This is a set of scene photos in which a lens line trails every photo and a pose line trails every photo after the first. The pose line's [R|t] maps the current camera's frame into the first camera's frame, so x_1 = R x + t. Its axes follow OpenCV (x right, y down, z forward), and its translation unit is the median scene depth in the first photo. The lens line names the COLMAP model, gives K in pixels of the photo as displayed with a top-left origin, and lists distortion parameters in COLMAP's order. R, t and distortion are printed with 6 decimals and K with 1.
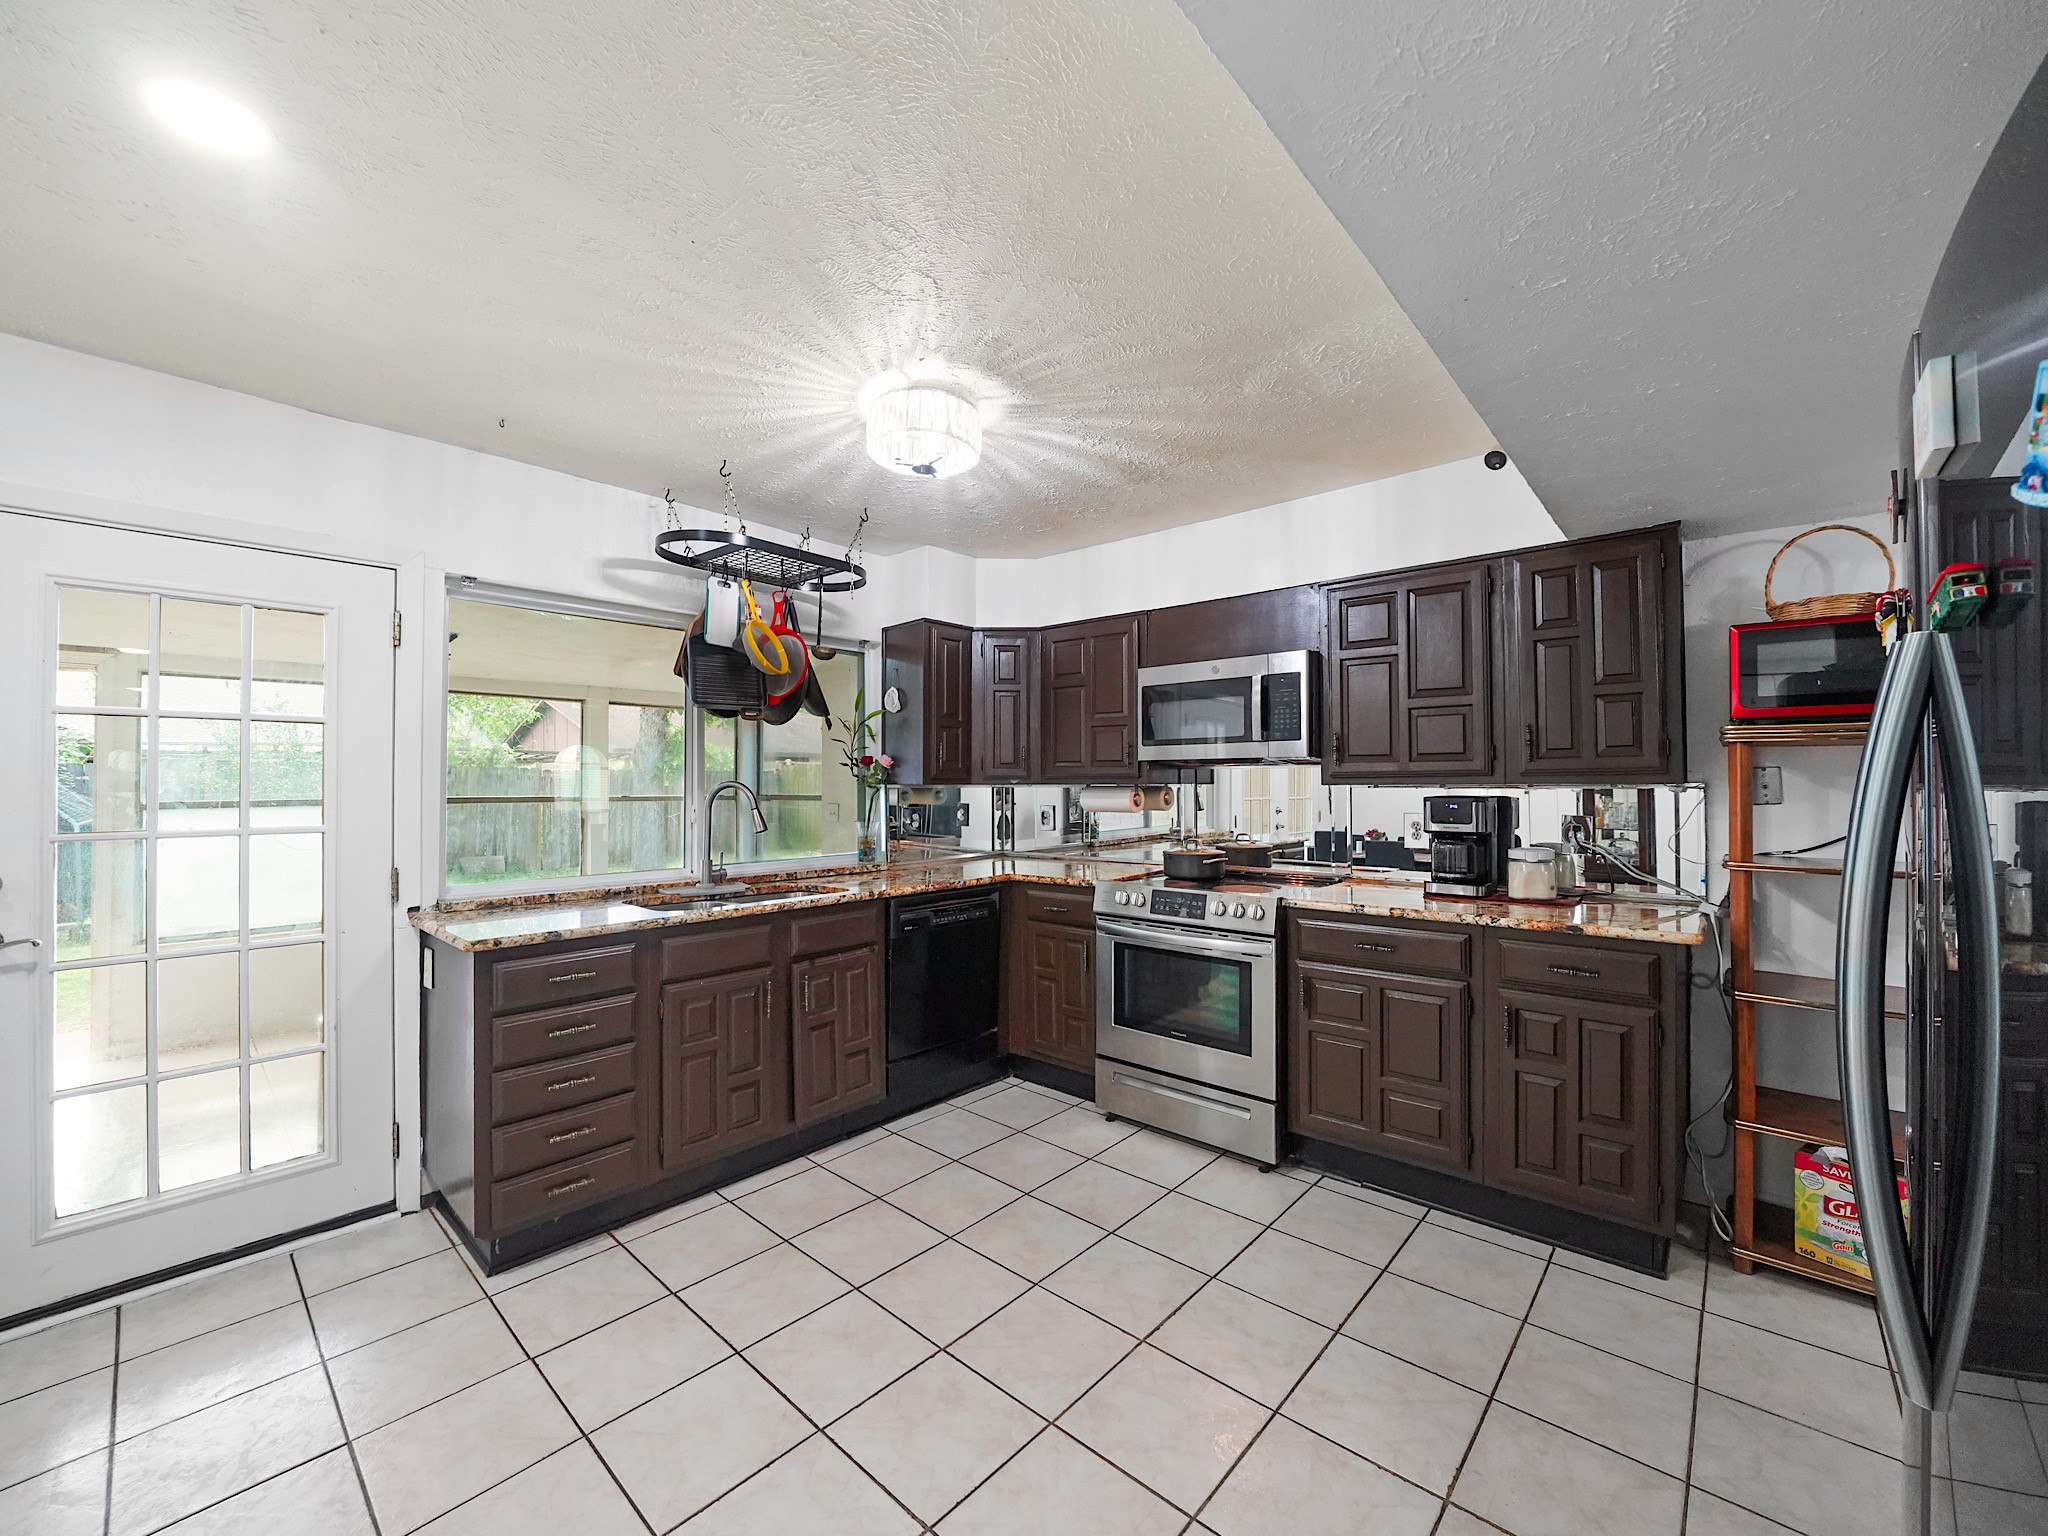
lens RADIAL K [[811.3, 0, 1005.4], [0, 811.3, 772.9], [0, 0, 1]] dist [-0.019584, 0.000069]
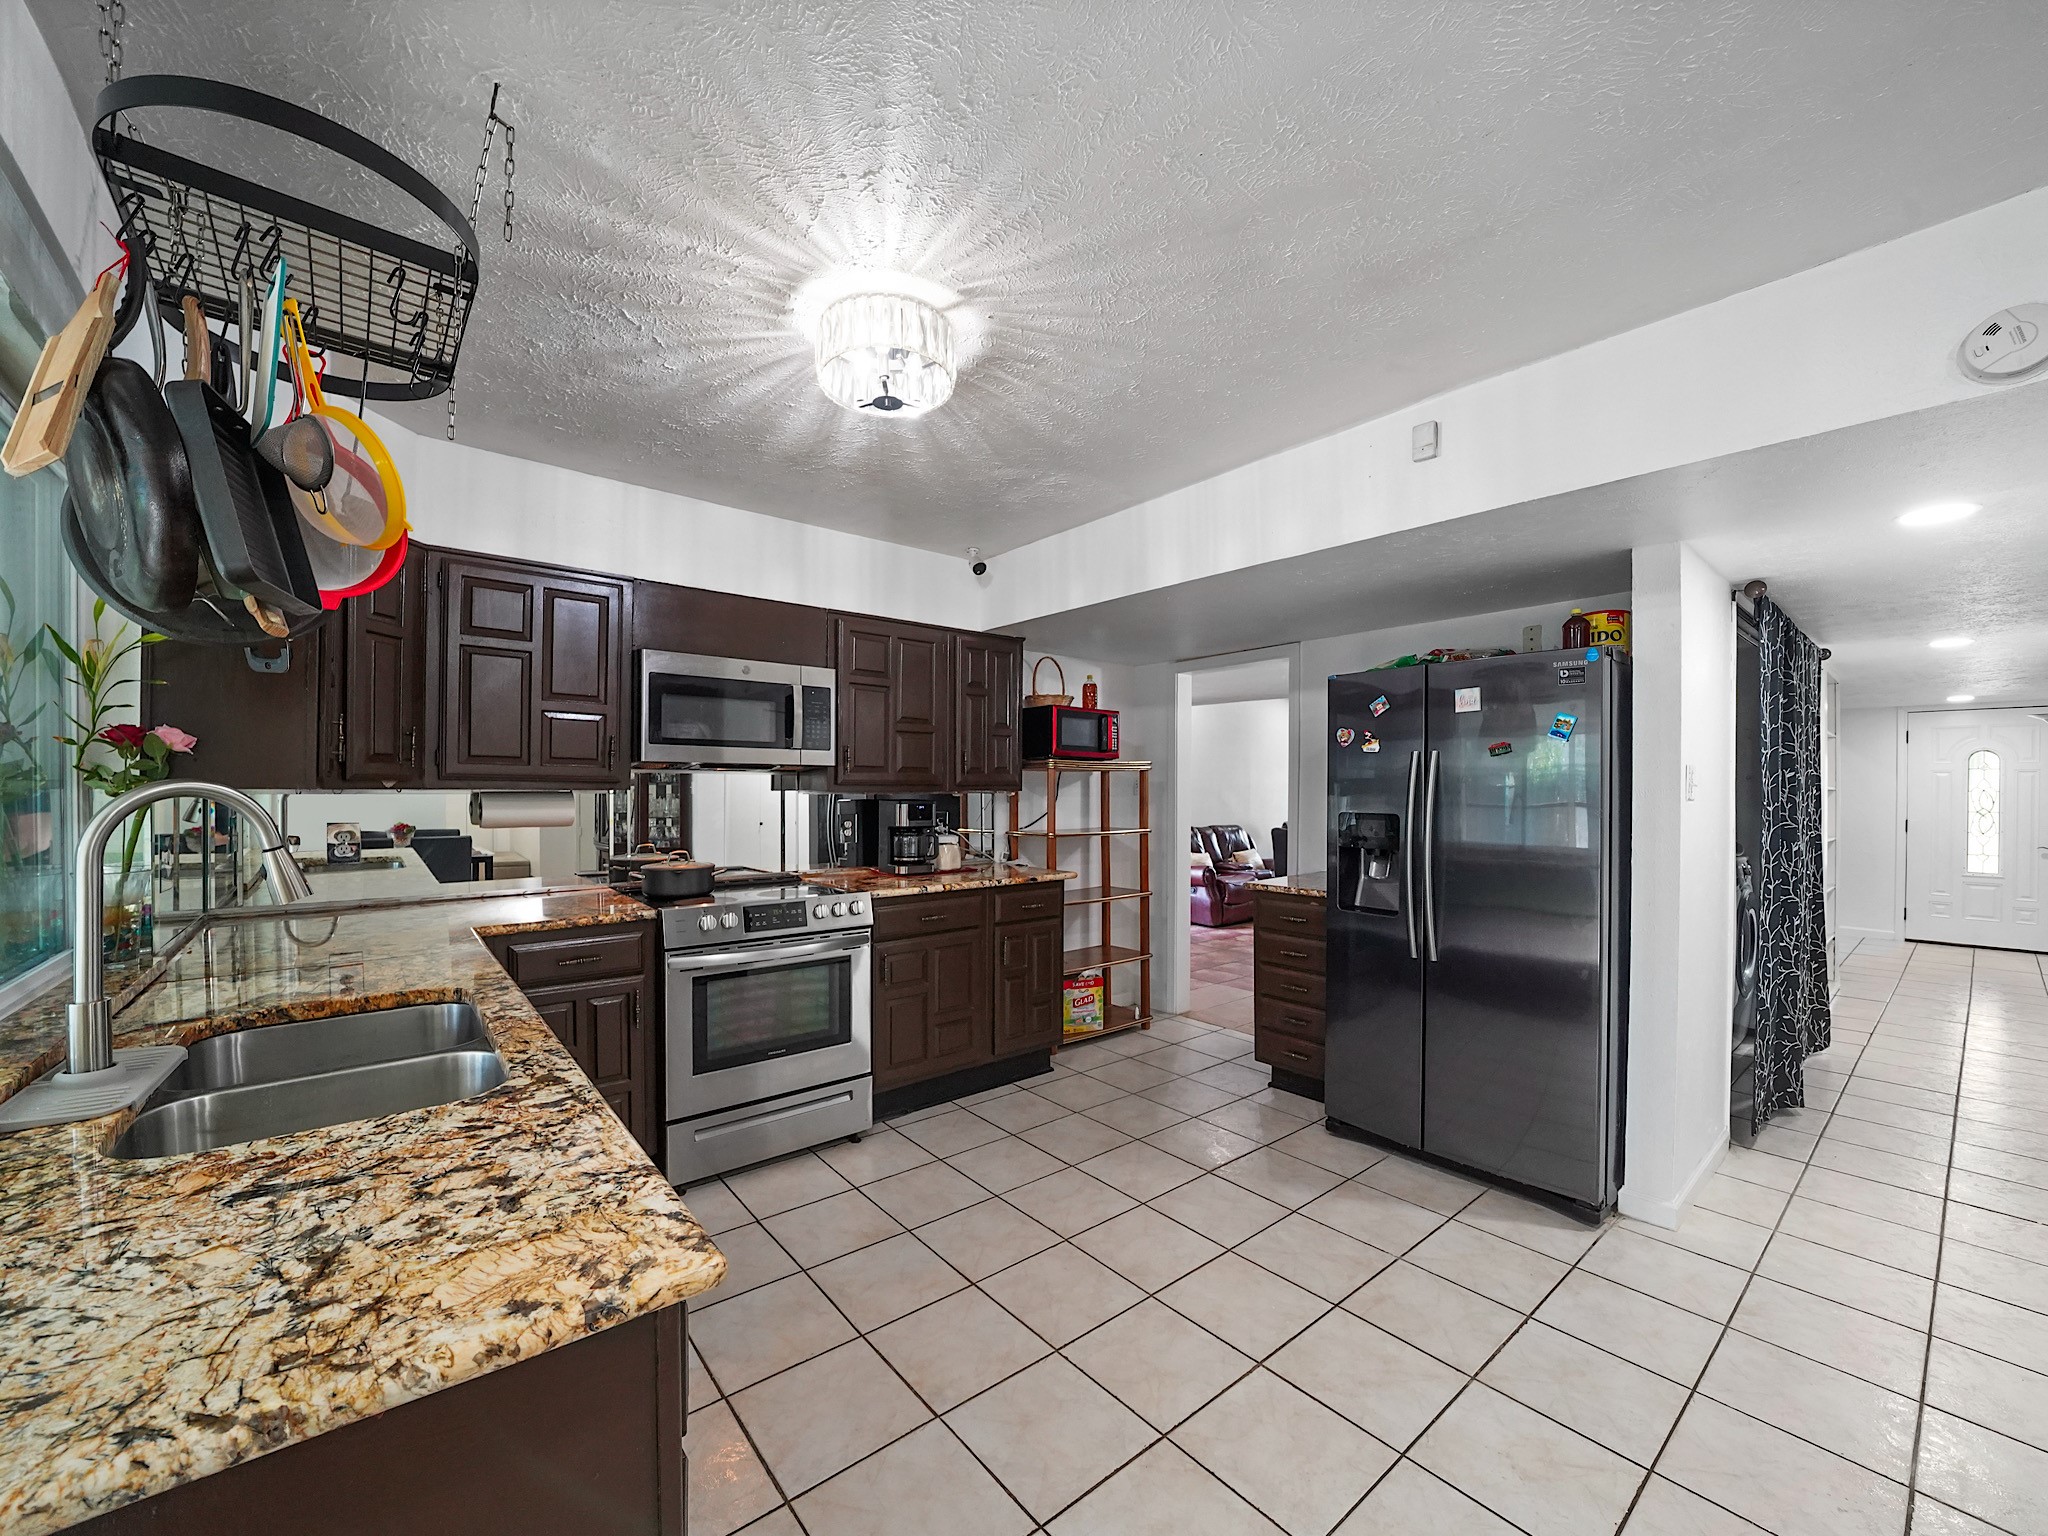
lens RADIAL K [[817.0, 0, 1026.6], [0, 817.0, 783.8], [0, 0, 1]] dist [-0.031299, -0.000068]
pose [[0.123019, 0.009368, 0.992360, -0.778693], [-0.020277, 0.999770, -0.006924, 0.007999], [-0.992197, -0.019270, 0.123181, 0.662234]]
